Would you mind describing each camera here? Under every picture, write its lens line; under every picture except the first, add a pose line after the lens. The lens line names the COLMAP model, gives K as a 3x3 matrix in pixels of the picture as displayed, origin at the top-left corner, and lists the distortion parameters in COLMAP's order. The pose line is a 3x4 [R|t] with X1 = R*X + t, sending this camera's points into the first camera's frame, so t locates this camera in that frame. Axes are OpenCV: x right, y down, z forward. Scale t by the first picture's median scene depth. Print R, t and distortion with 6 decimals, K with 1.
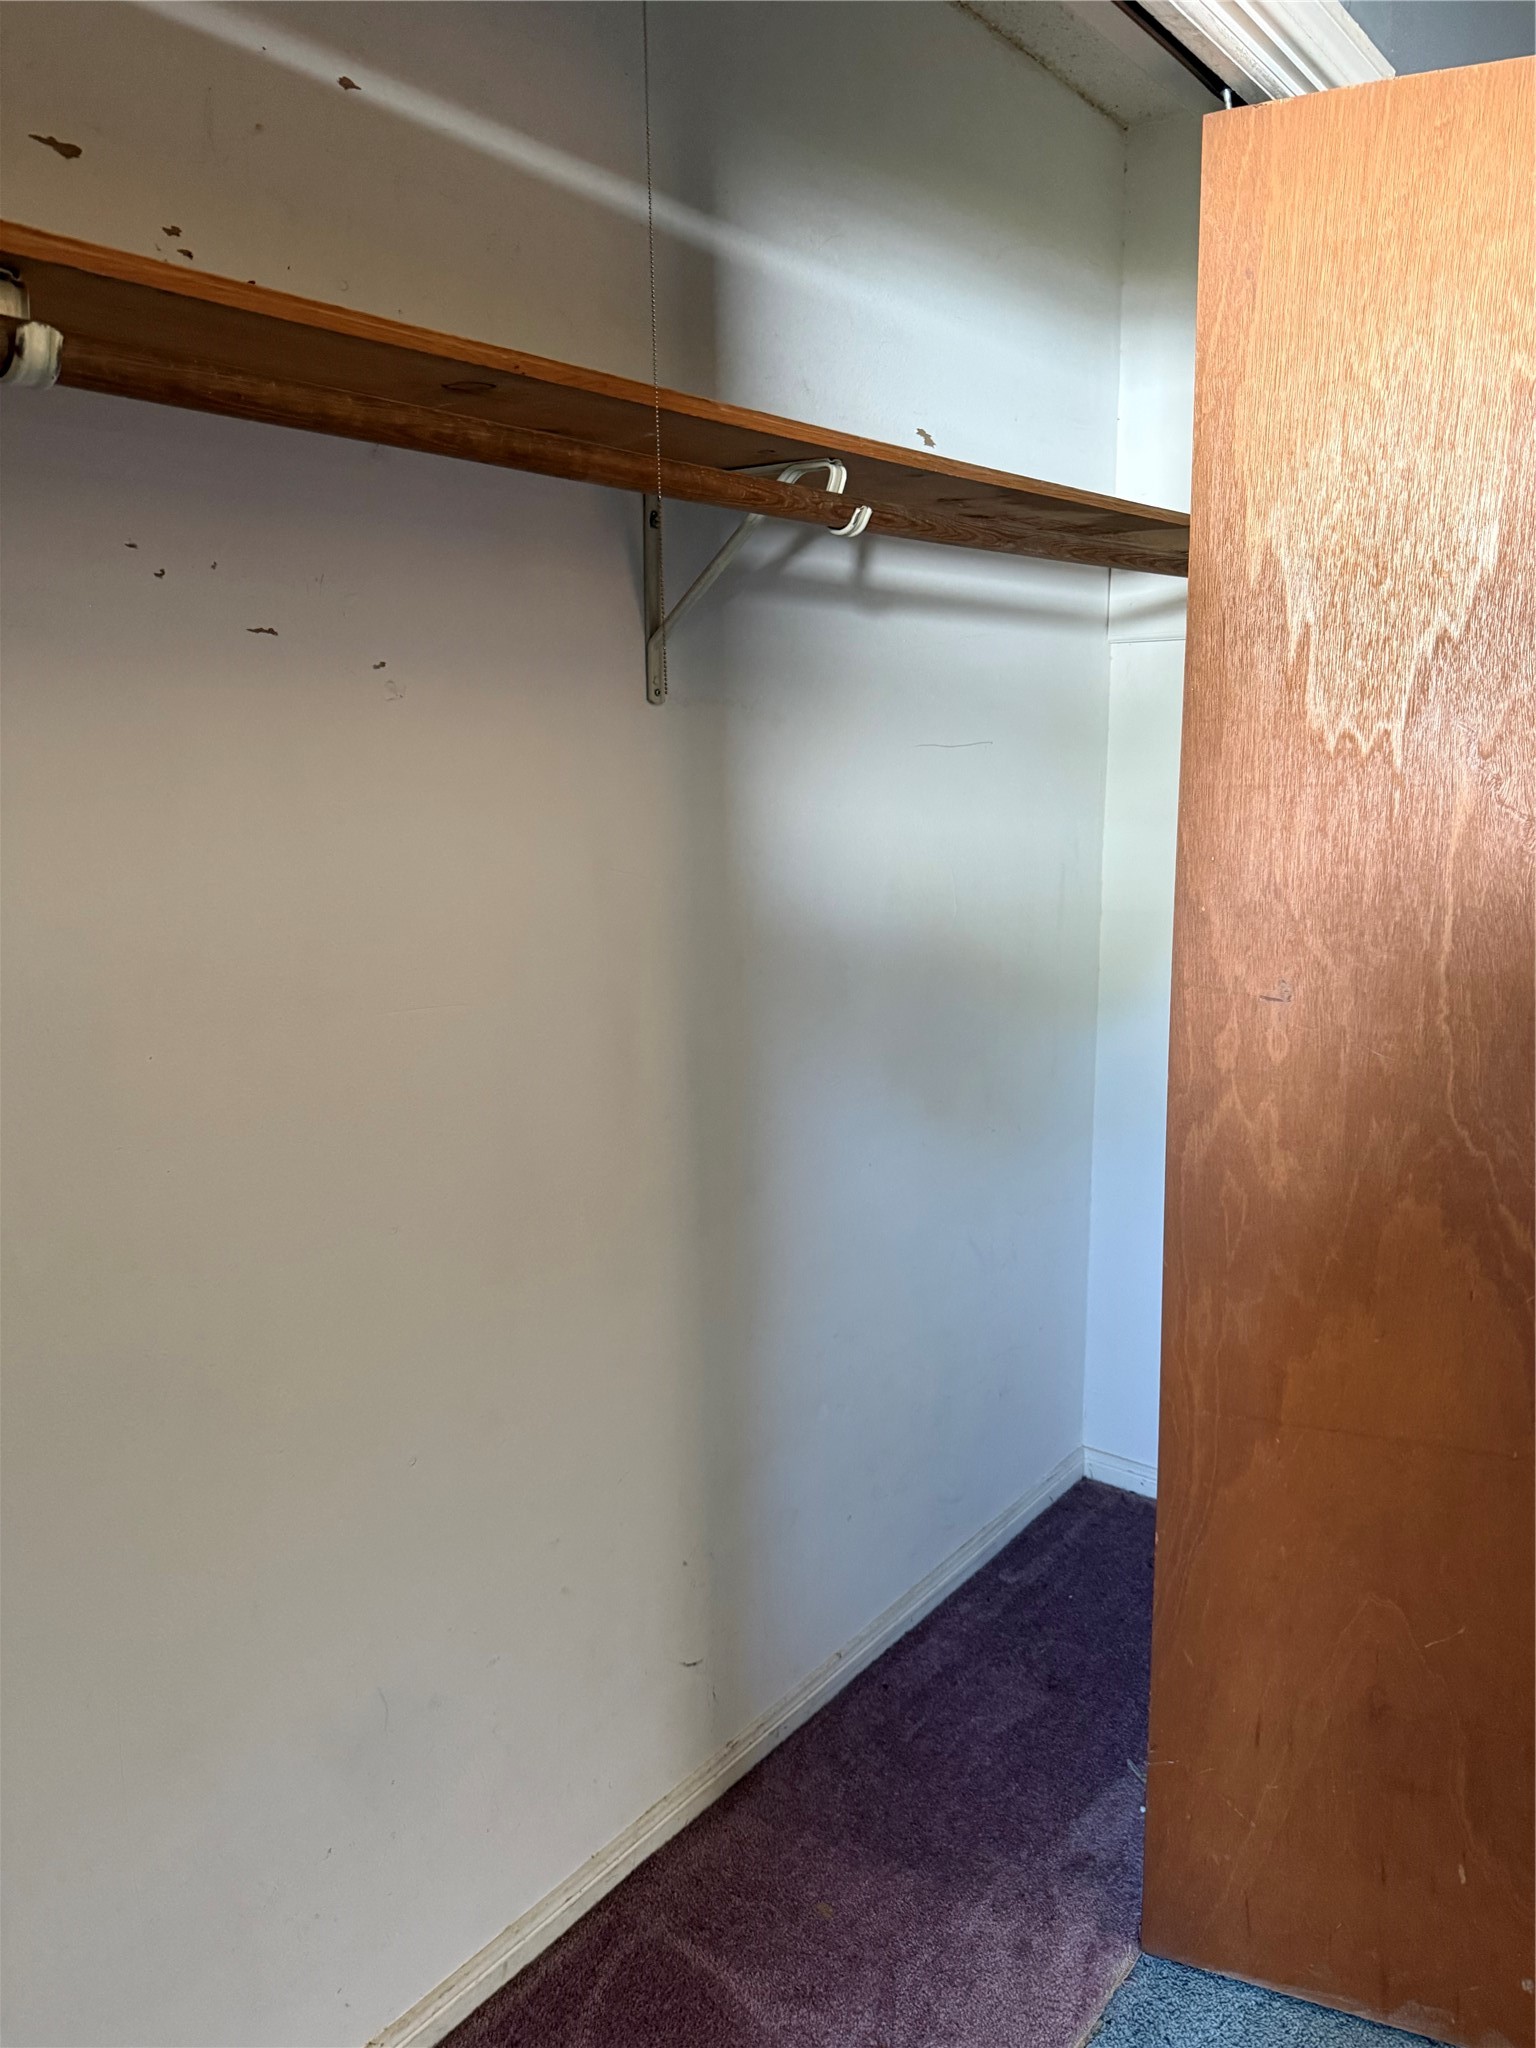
lens RADIAL K [[1430.9, 0, 768.2], [0, 1430.9, 1024.6], [0, 0, 1]] dist [0.009821, -0.022647]
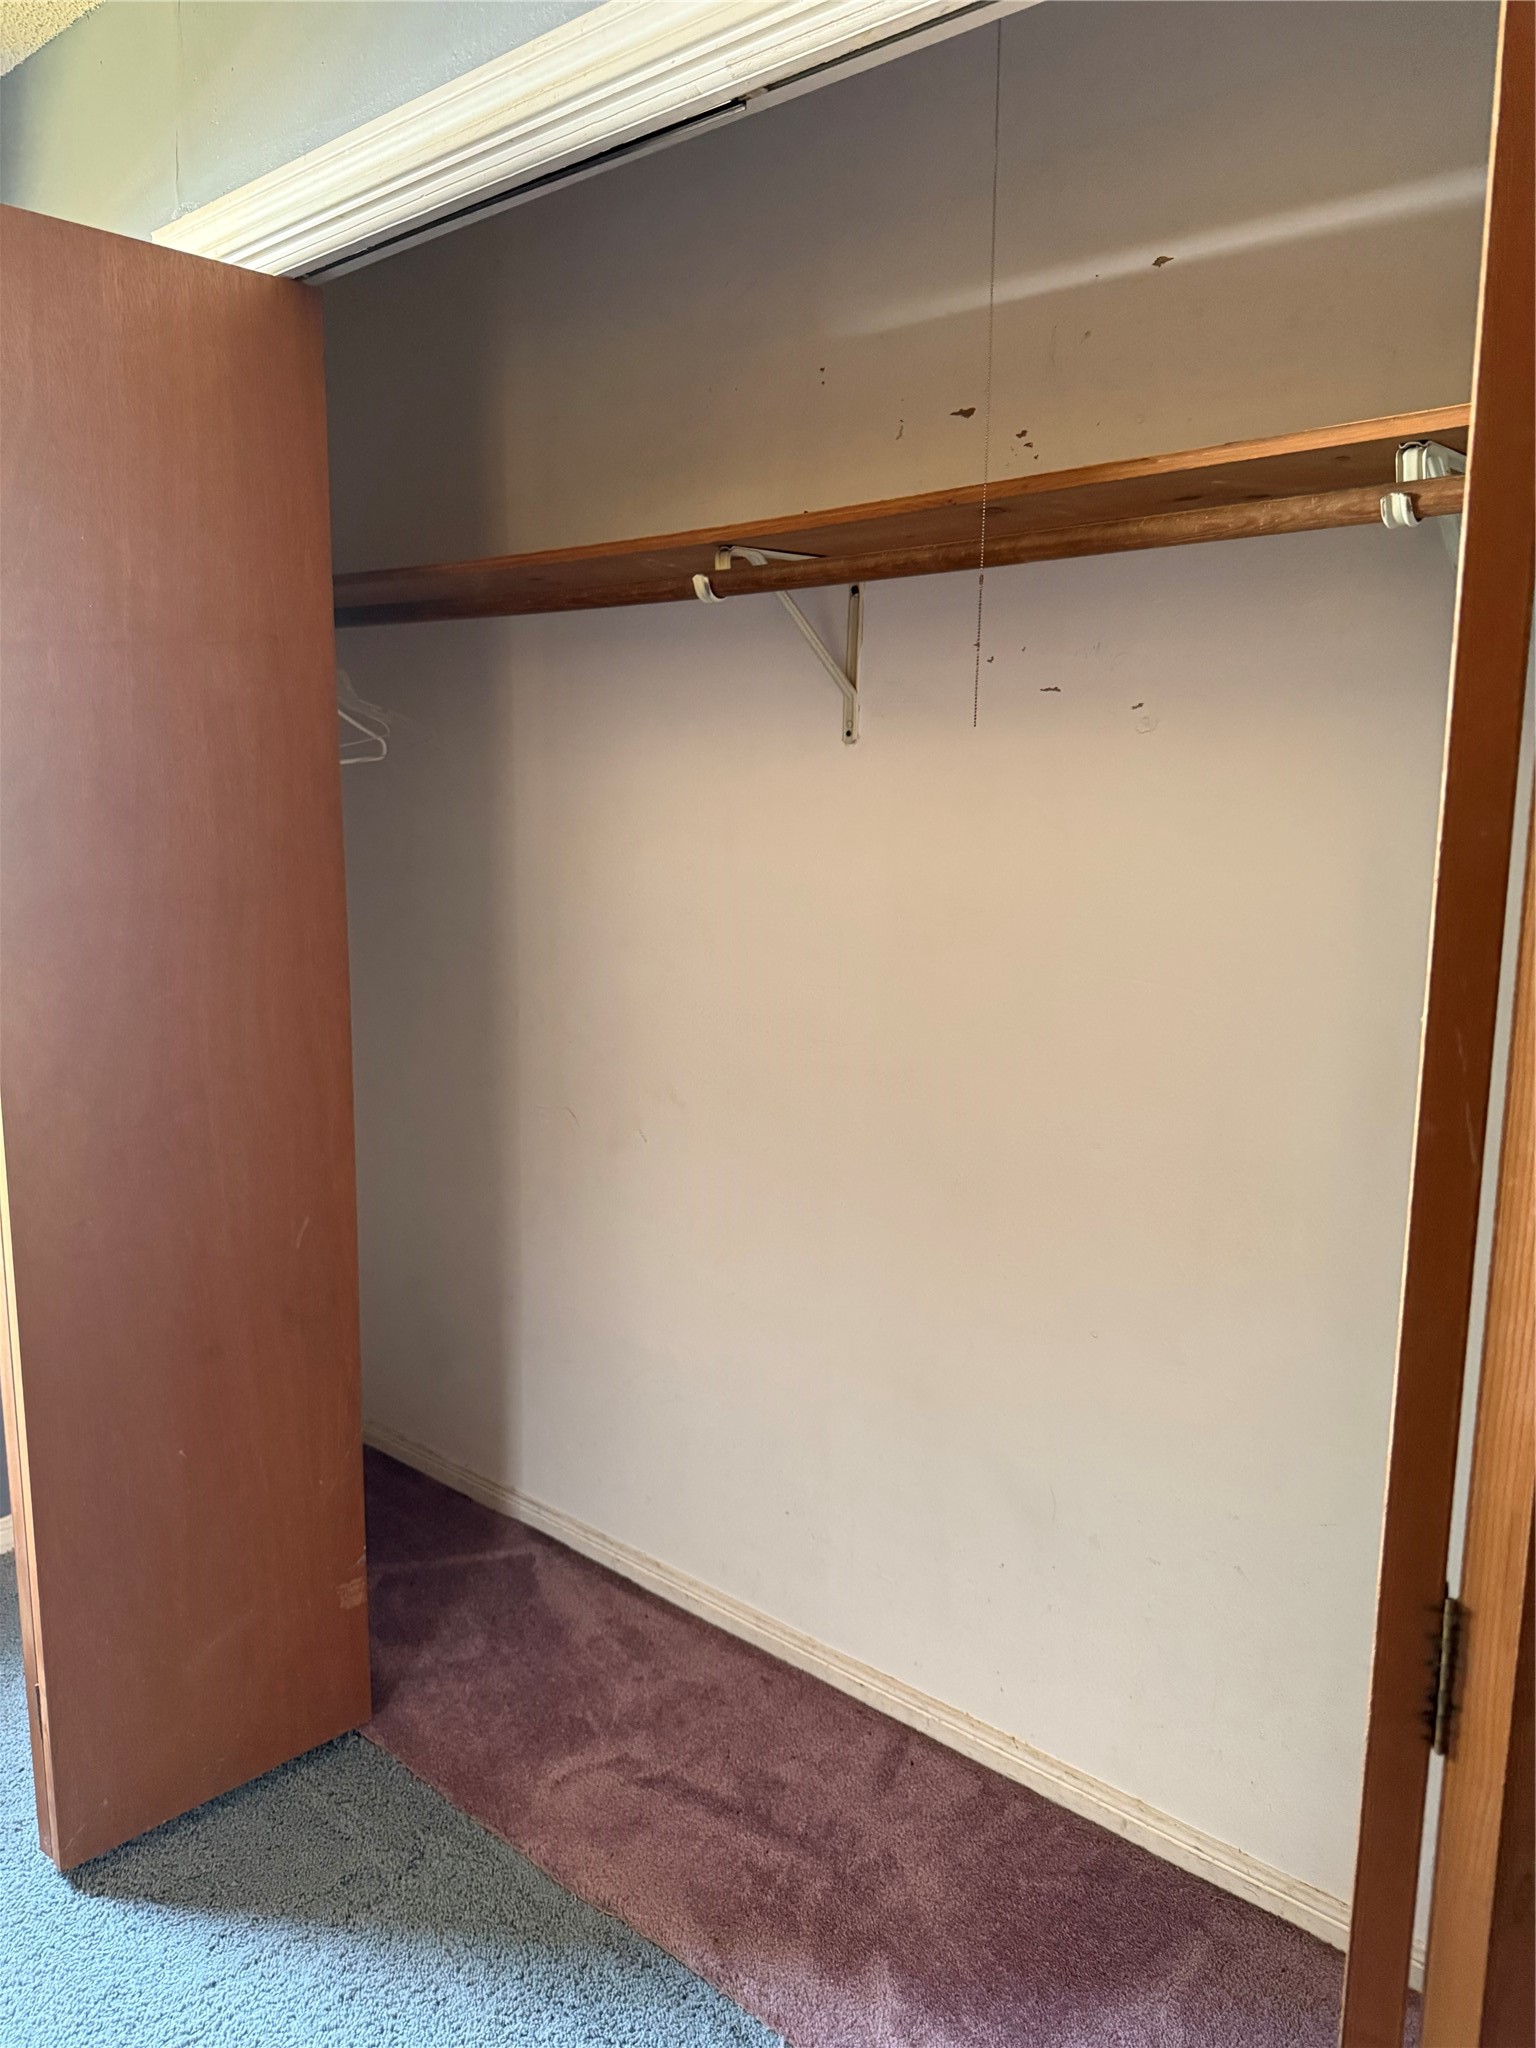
lens RADIAL K [[1430.9, 0, 767.1], [0, 1430.9, 1023.5], [0, 0, 1]] dist [0.009821, -0.022647]
pose [[-0.004005, 0.166794, -0.985984, 1.107157], [-0.192789, 0.967366, 0.164427, -0.132449], [0.981232, 0.190745, 0.028282, 0.744721]]
